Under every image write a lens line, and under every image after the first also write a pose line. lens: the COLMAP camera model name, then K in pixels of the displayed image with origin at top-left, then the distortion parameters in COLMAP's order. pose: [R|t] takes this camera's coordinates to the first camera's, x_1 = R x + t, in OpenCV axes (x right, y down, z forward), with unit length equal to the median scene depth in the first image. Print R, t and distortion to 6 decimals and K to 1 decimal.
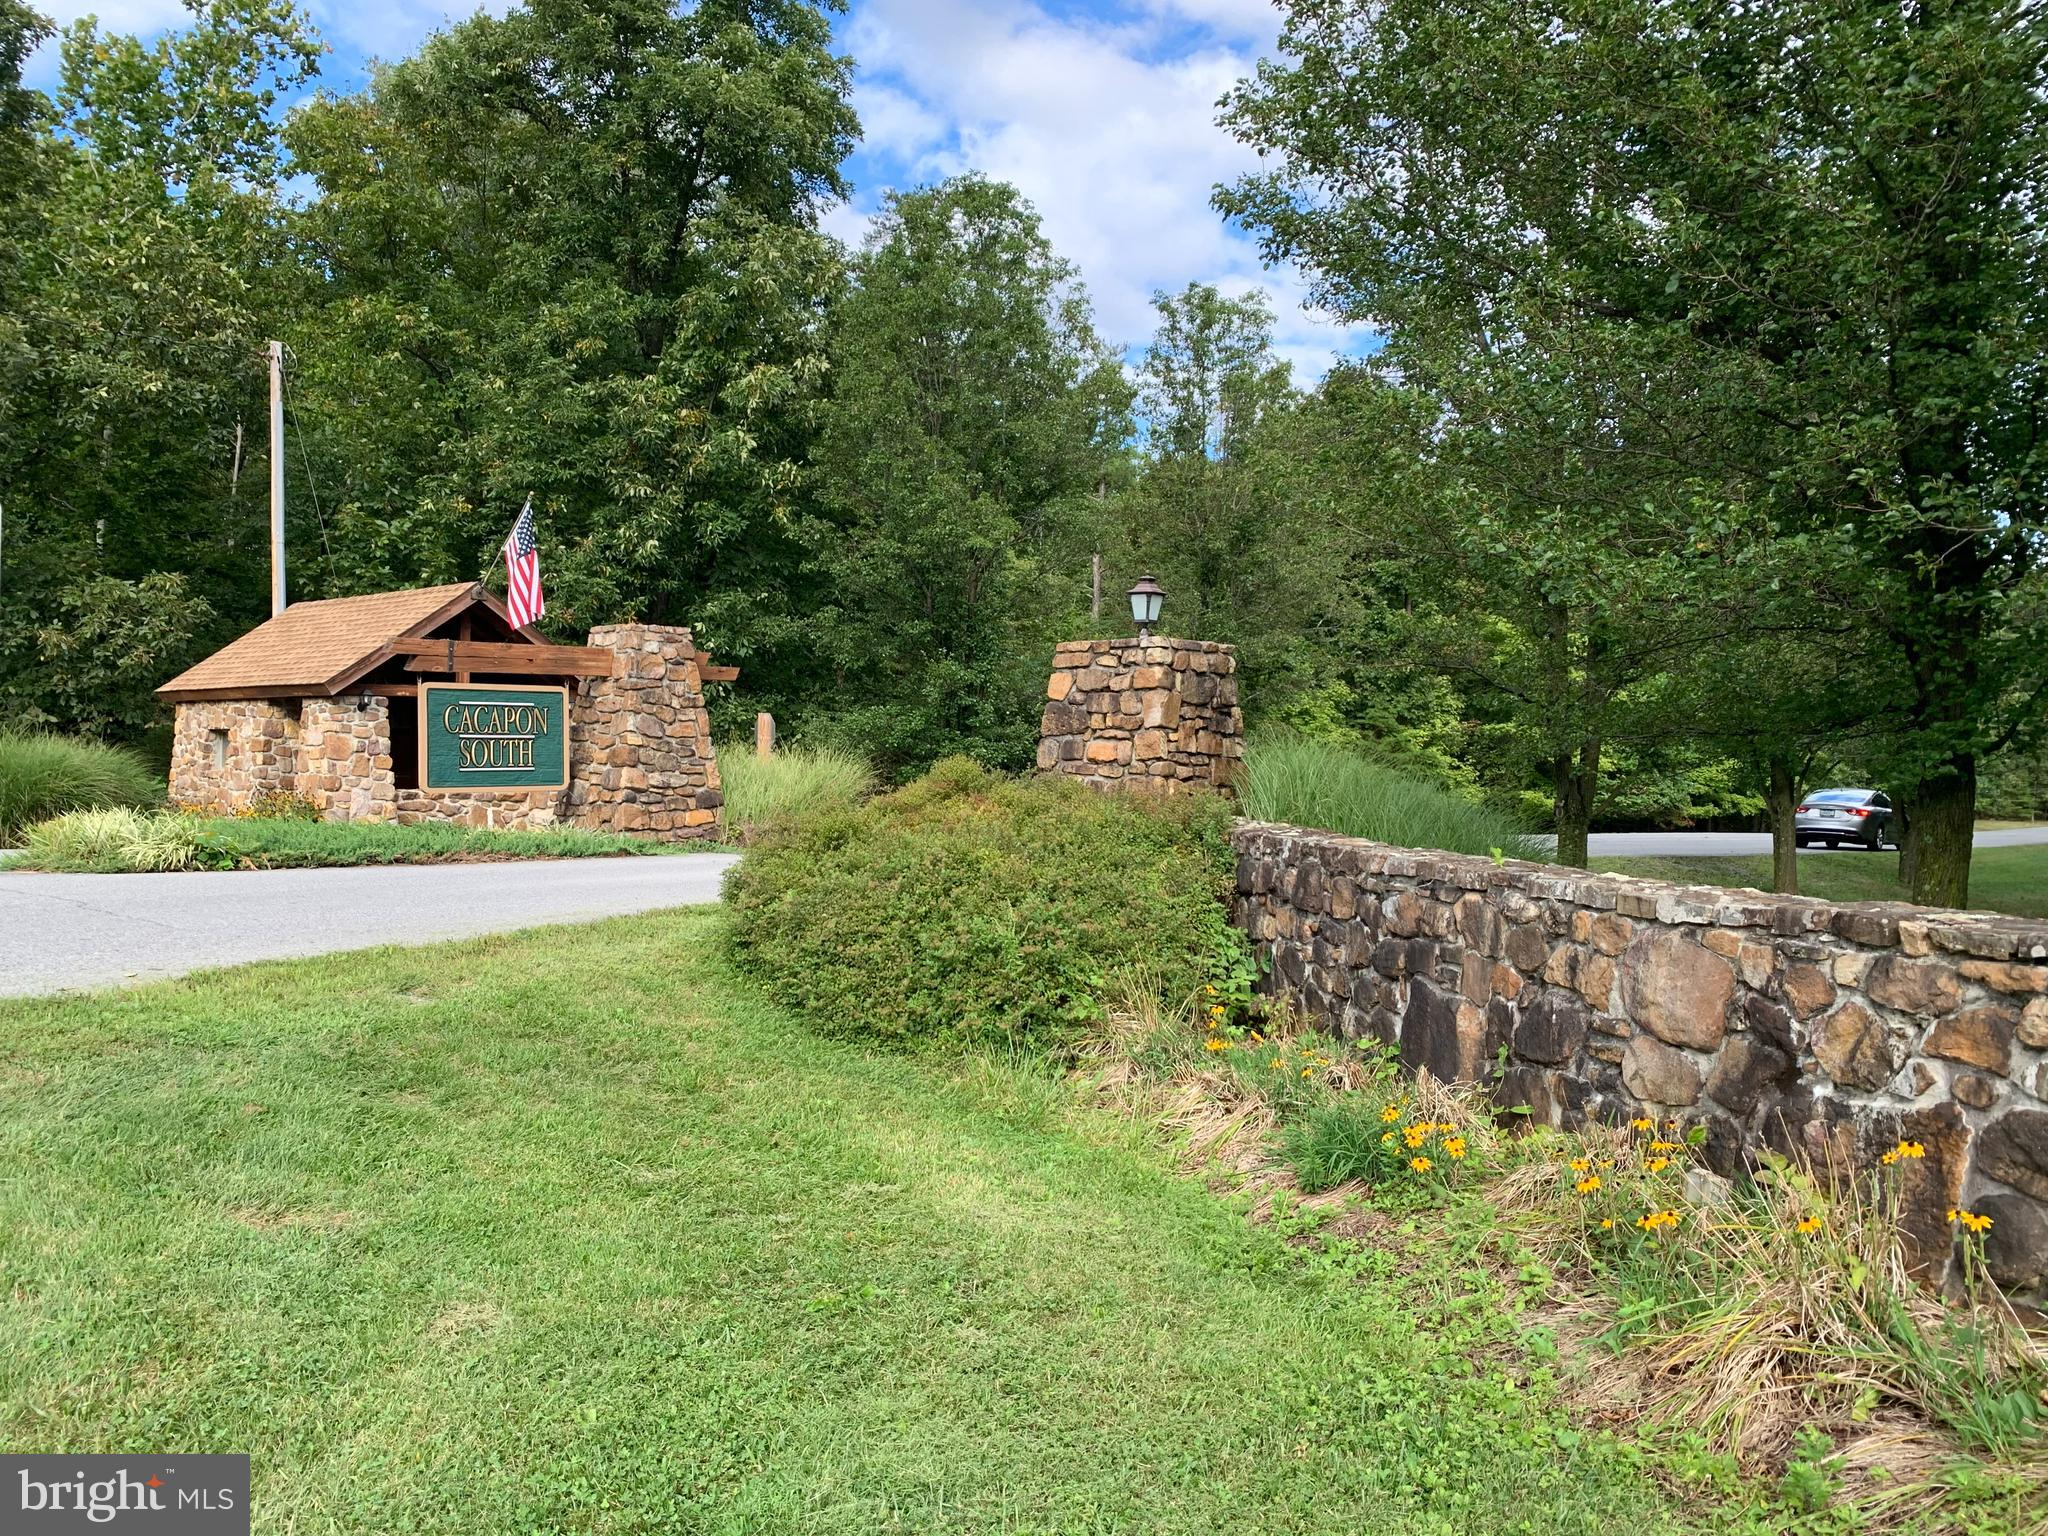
lens RADIAL K [[1577.2, 0, 1025.3], [0, 1577.2, 763.0], [0, 0, 1]] dist [0.039780, -0.046698]
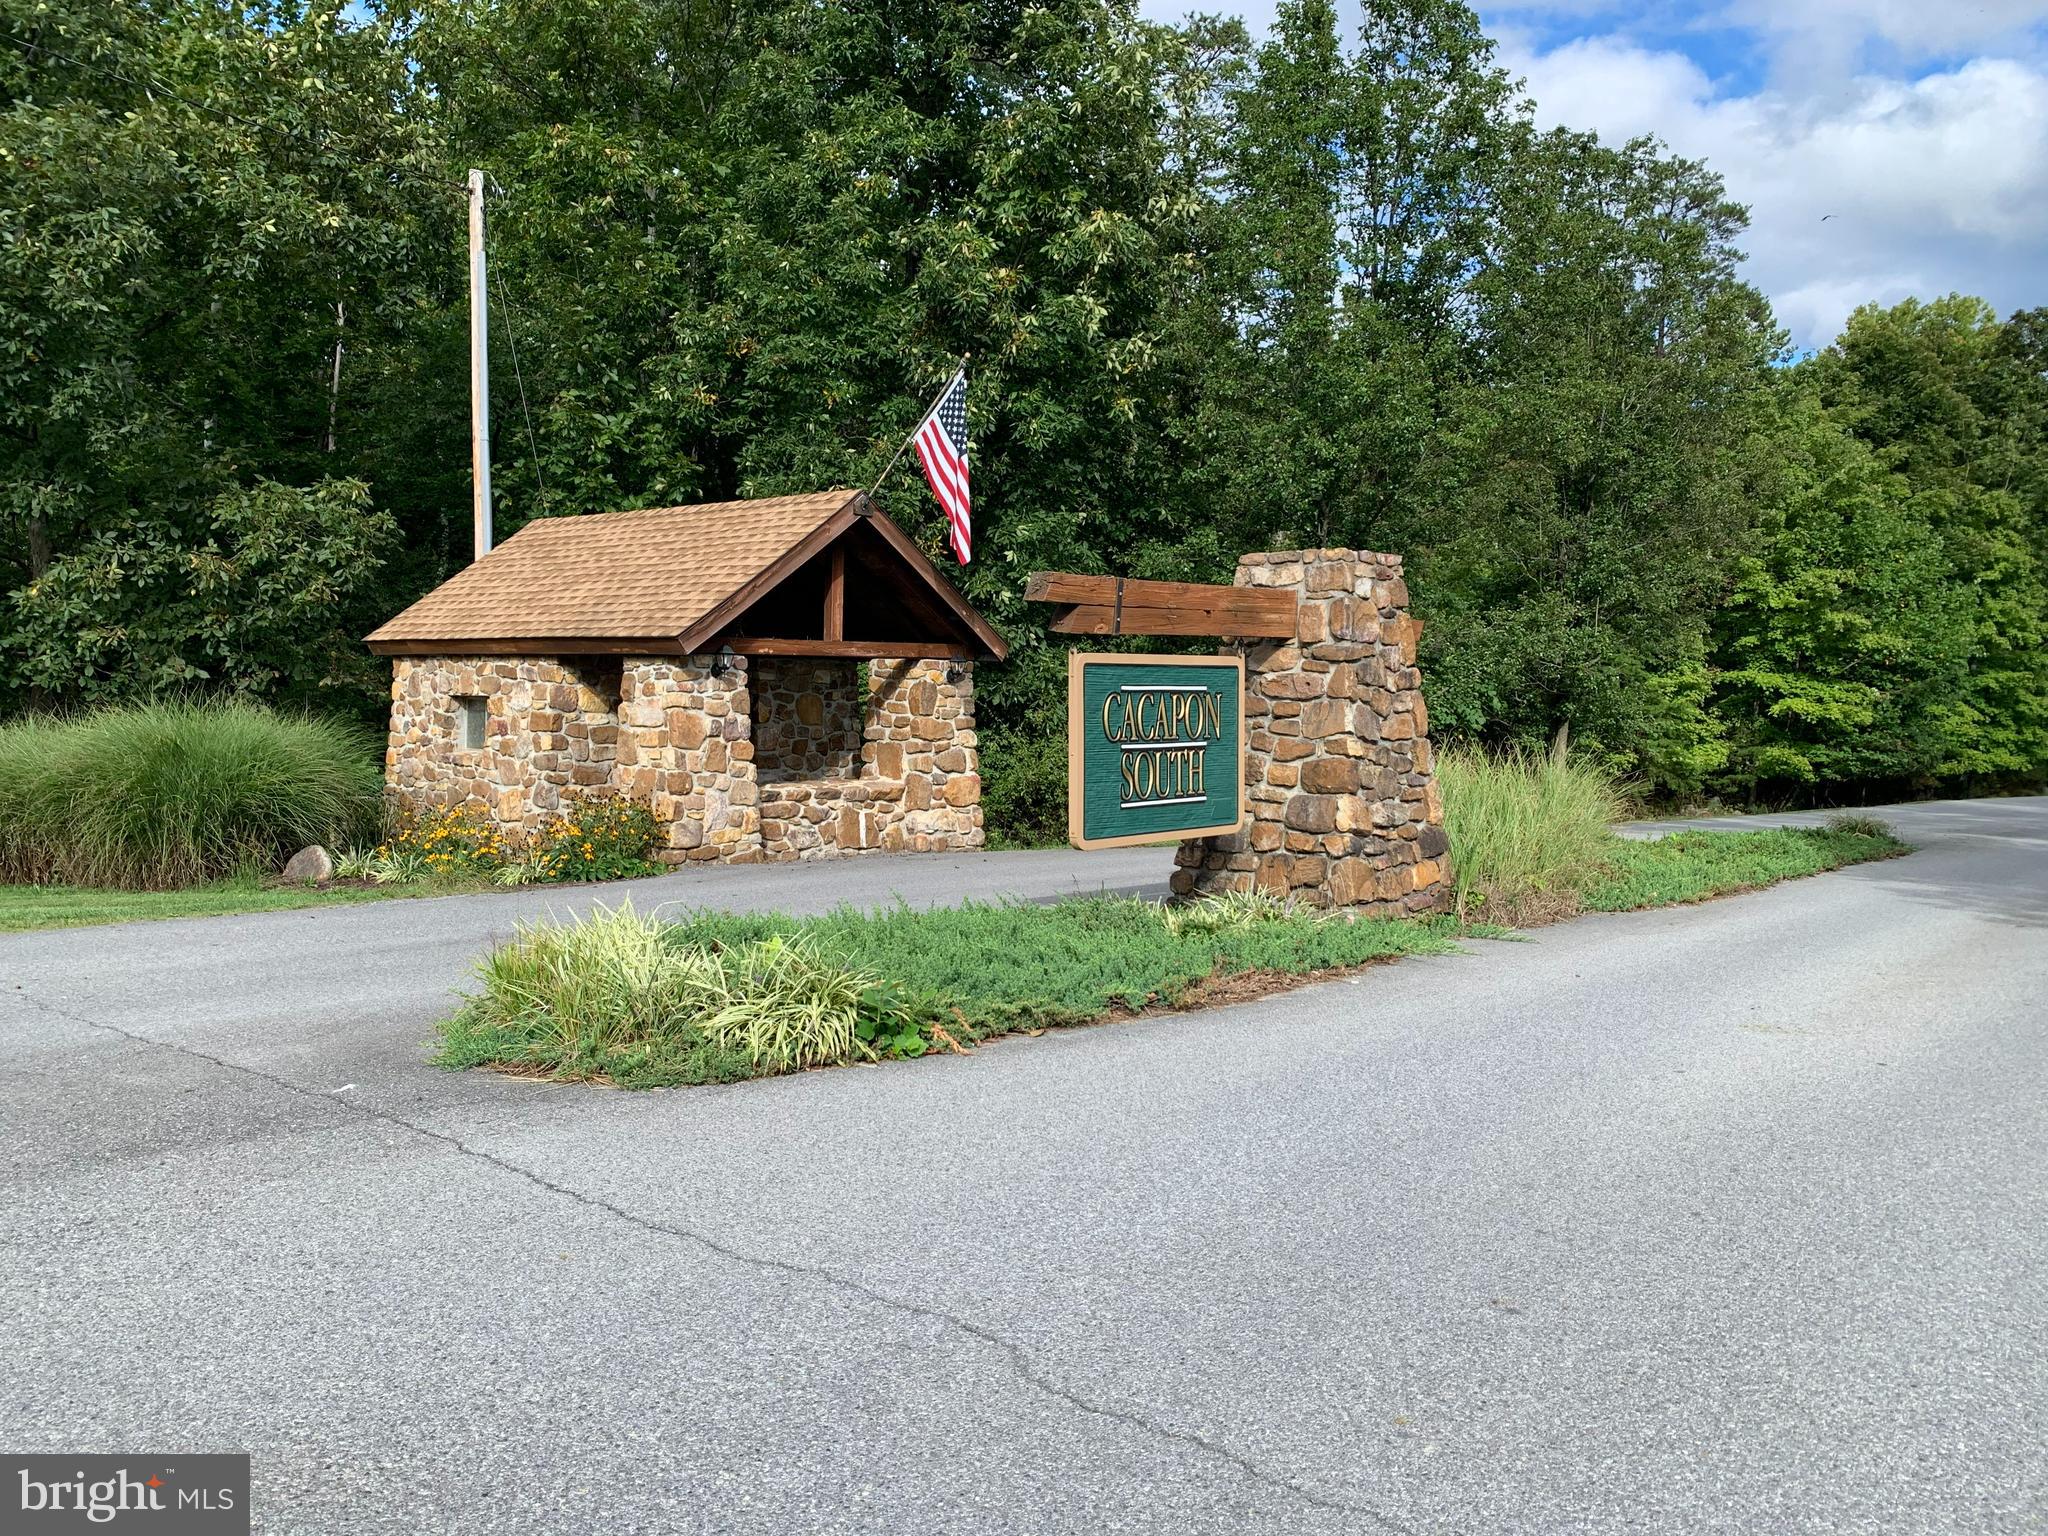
lens RADIAL K [[1577.2, 0, 1027.3], [0, 1577.2, 764.6], [0, 0, 1]] dist [0.039780, -0.046698]
pose [[0.999980, 0.006015, 0.001828, -0.232883], [-0.006090, 0.999000, 0.044302, -0.021118], [-0.001559, -0.044312, 0.999017, 0.260430]]
